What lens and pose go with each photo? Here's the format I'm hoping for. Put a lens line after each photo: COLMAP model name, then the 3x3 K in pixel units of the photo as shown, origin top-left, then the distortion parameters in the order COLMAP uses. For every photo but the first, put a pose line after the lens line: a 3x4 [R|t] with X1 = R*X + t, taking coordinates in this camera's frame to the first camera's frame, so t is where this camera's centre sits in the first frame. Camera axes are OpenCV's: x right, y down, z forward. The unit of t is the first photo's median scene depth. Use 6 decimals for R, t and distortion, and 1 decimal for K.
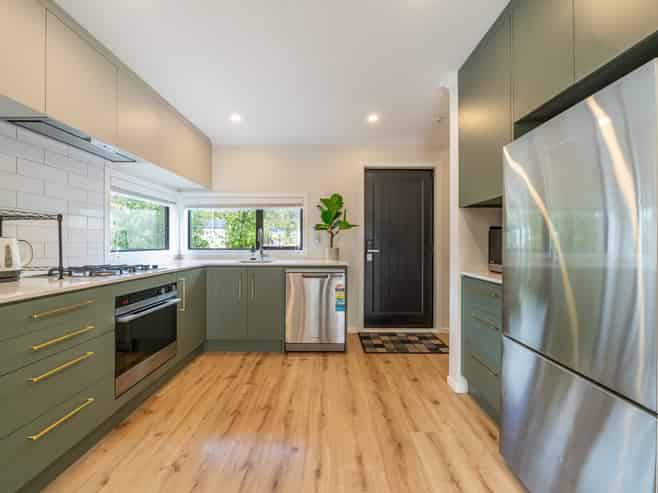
lens RADIAL K [[261.9, 0, 315.8], [0, 261.9, 244.9], [0, 0, 1]] dist [-0.001137, 0.000006]
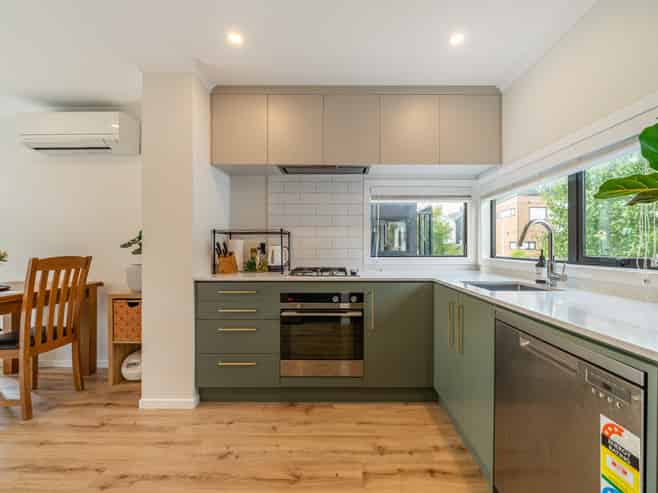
lens RADIAL K [[273.2, 0, 318.5], [0, 273.2, 246.1], [0, 0, 1]] dist [-0.002358, -0.000344]
pose [[0.024651, -0.005486, -0.999681, 0.311102], [-0.002712, 0.999981, -0.005554, -0.009334], [0.999692, 0.002848, 0.024636, 0.685164]]
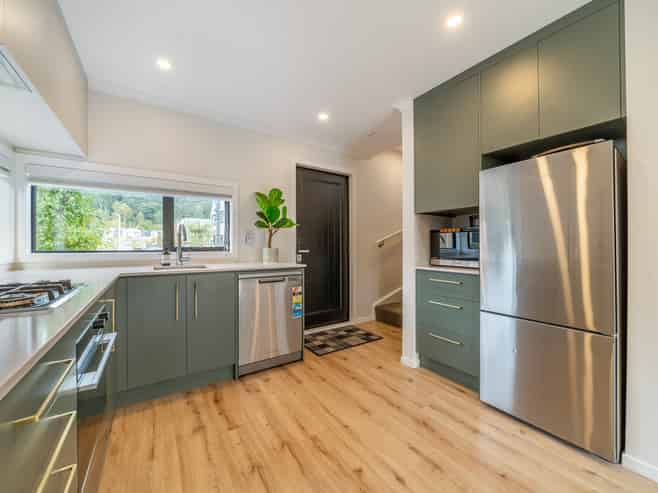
lens RADIAL K [[273.2, 0, 318.5], [0, 273.2, 246.1], [0, 0, 1]] dist [-0.002358, -0.000344]
pose [[0.818354, -0.001213, 0.574713, -0.397277], [0.001550, 0.999999, -0.000097, 0.004295], [-0.574712, 0.000970, 0.818355, 0.169024]]
